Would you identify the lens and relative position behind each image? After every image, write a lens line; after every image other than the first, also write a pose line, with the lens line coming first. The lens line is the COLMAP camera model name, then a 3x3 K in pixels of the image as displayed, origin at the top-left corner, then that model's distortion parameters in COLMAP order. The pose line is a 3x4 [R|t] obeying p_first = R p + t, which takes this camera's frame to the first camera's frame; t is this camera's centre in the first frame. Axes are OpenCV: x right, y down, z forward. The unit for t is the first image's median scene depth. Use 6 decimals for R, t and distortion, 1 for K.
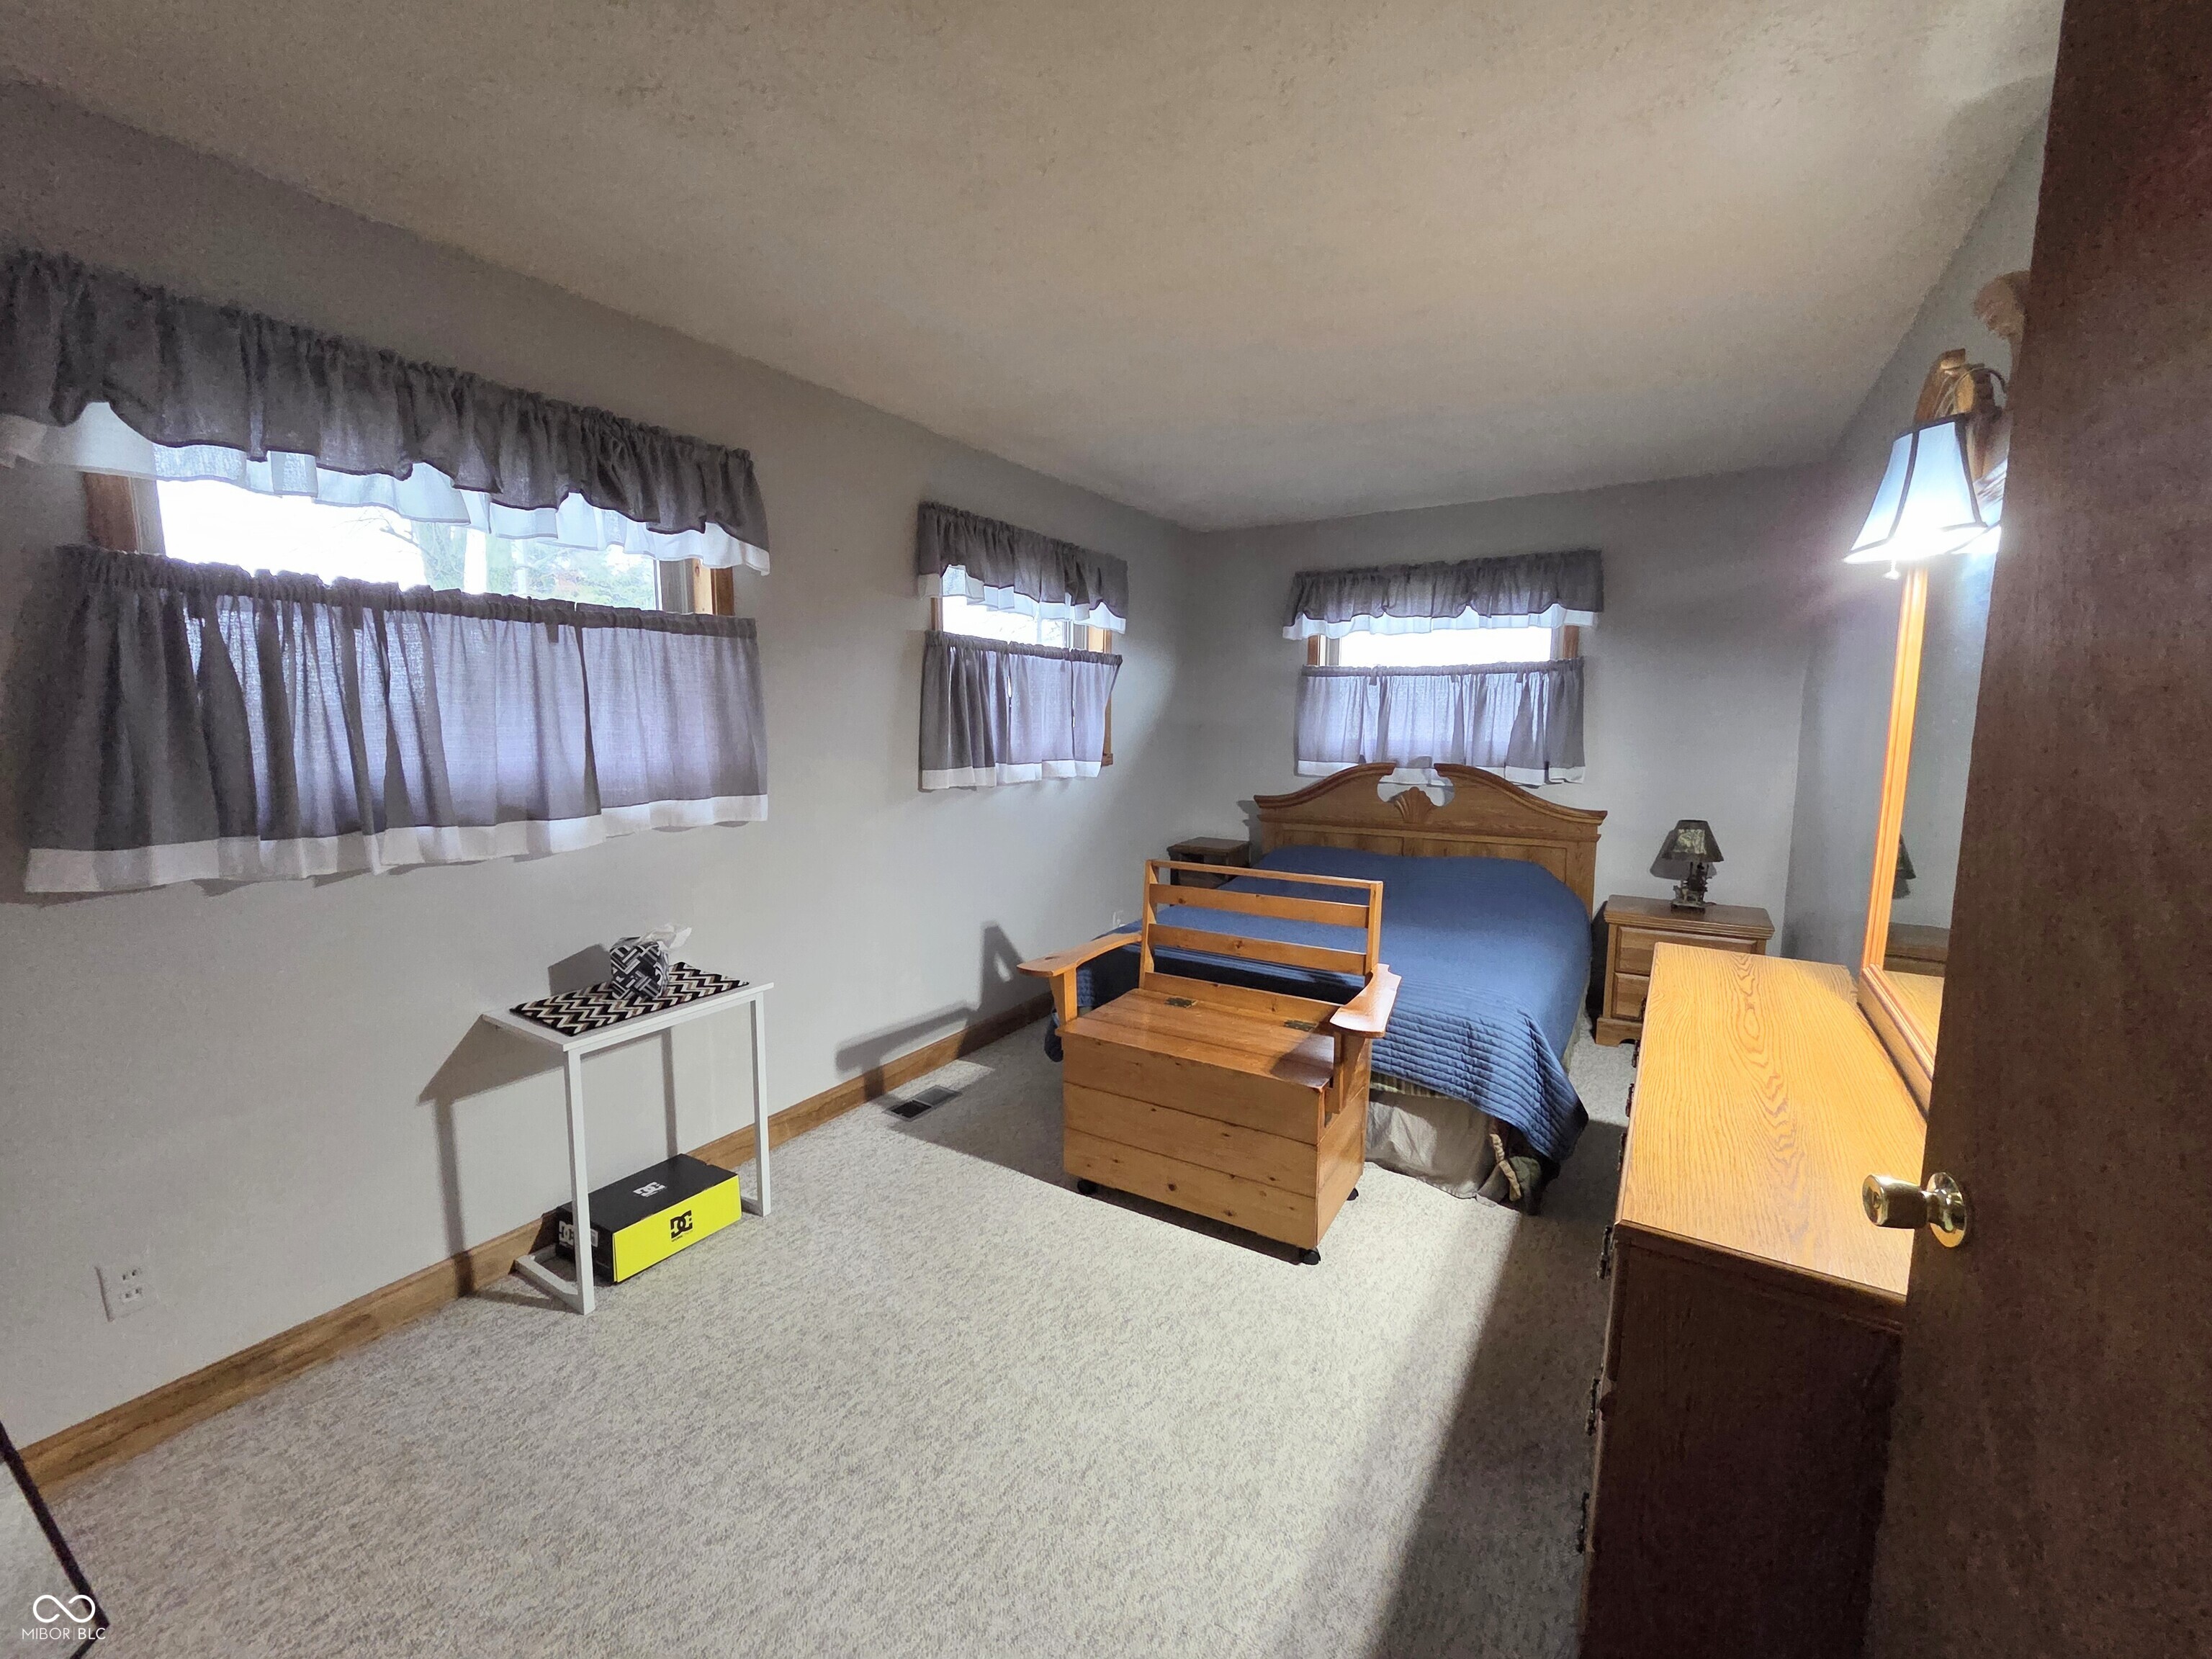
lens RADIAL K [[917.1, 0, 1097.7], [0, 917.1, 822.0], [0, 0, 1]] dist [0.016159, -0.000069]
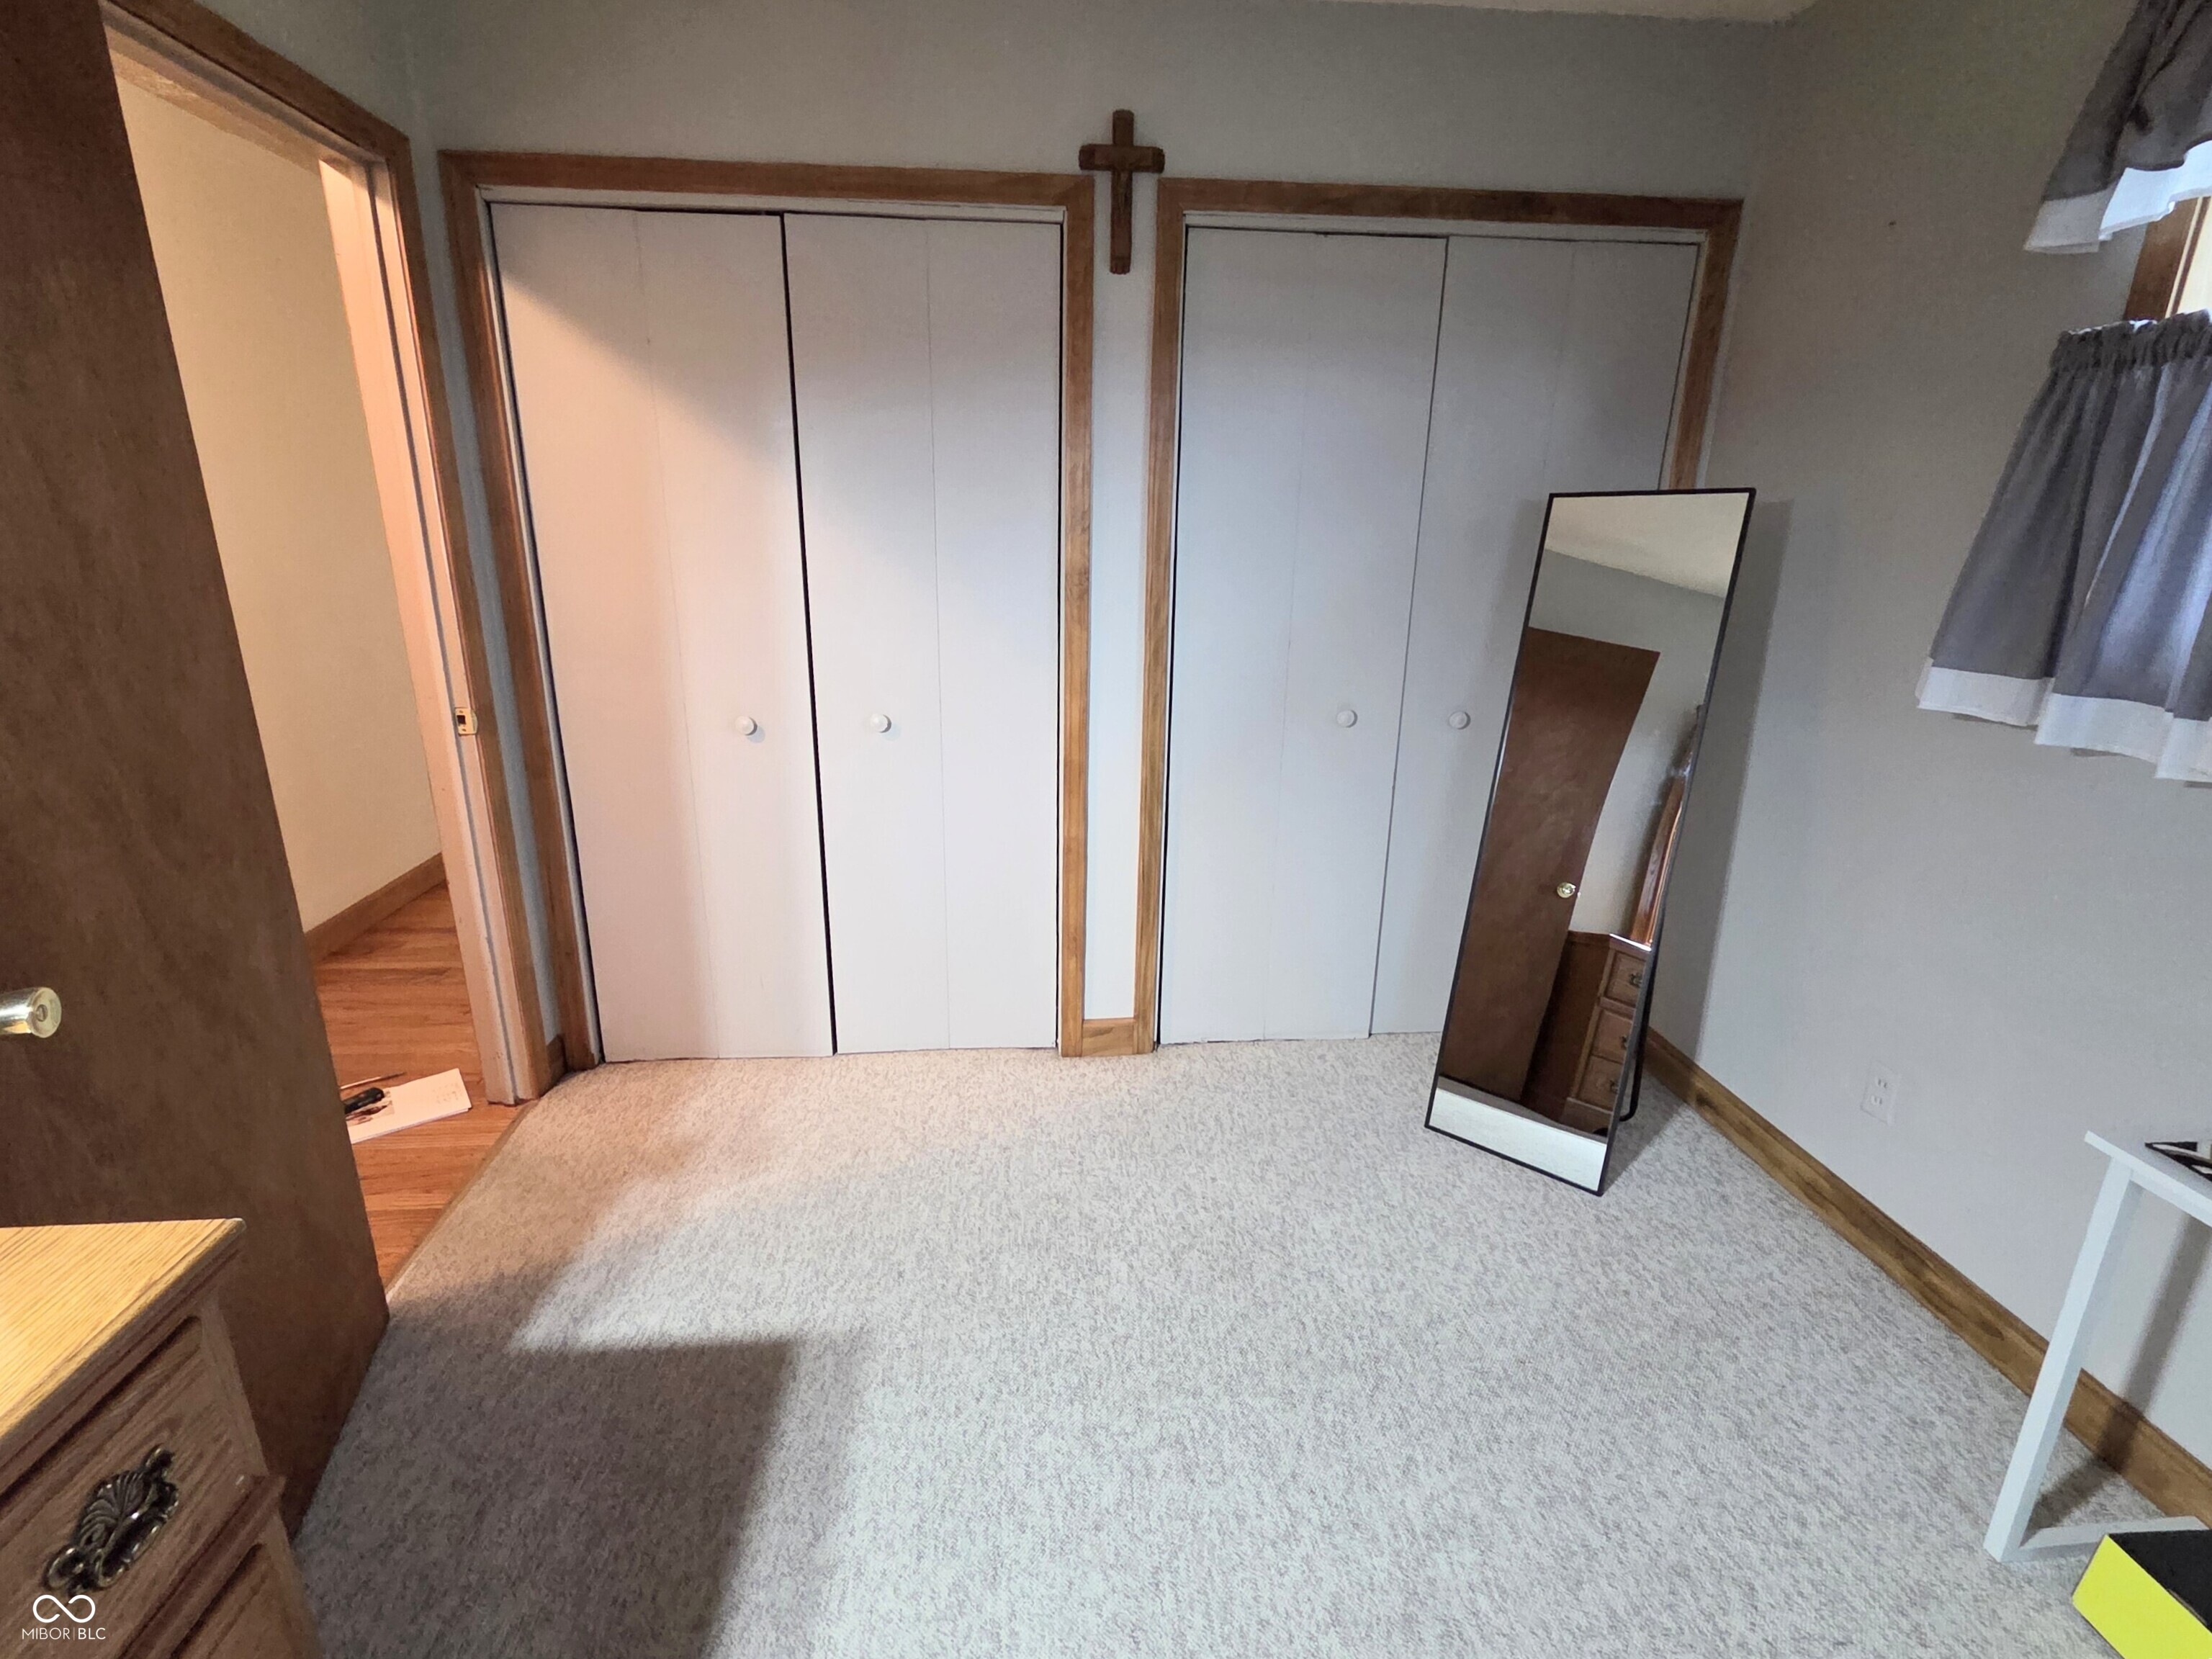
lens RADIAL K [[1033.3, 0, 1096.3], [0, 1033.3, 829.7], [0, 0, 1]] dist [0.000339, -0.000122]
pose [[-0.800117, 0.159833, -0.578158, 0.144774], [-0.085699, 0.923500, 0.373903, -0.066785], [0.593691, 0.348714, -0.725210, 0.616082]]
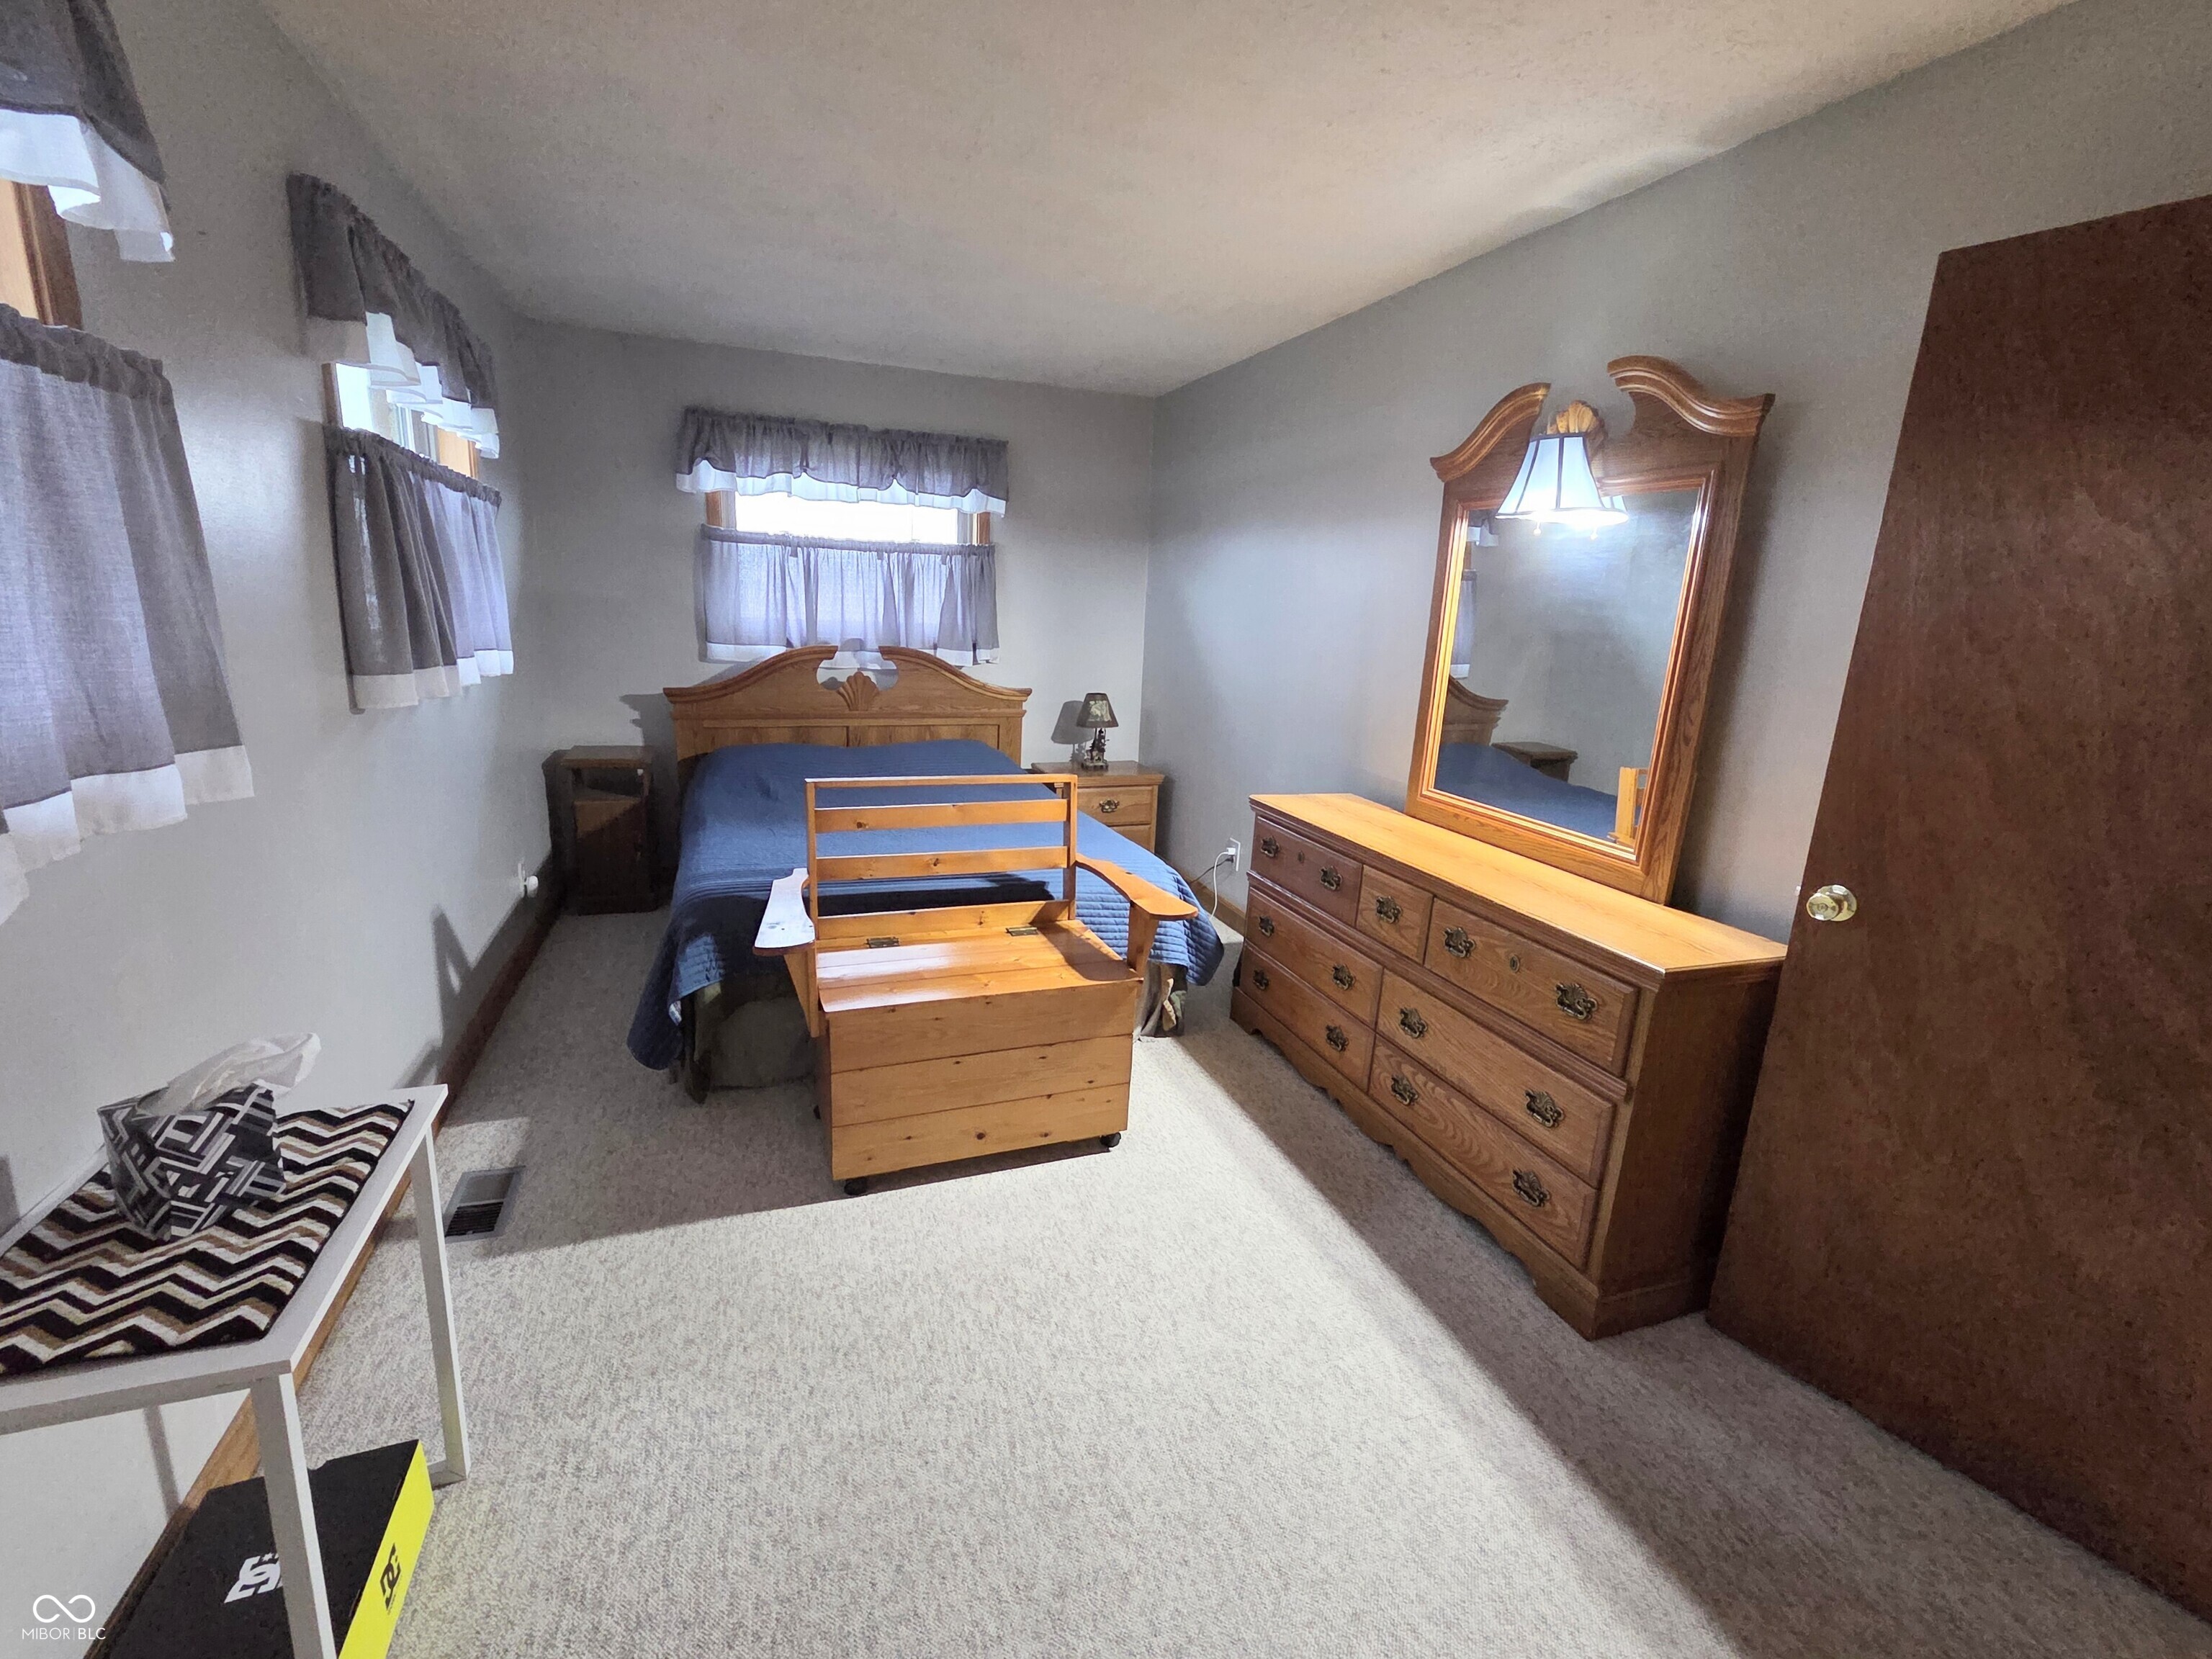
lens RADIAL K [[960.4, 0, 1104.5], [0, 960.4, 820.7], [0, 0, 1]] dist [0.010766, -0.000155]
pose [[0.611468, -0.154751, 0.775989, -0.392963], [0.053082, 0.986502, 0.154904, -0.036003], [-0.789487, -0.053528, 0.611429, 0.254334]]
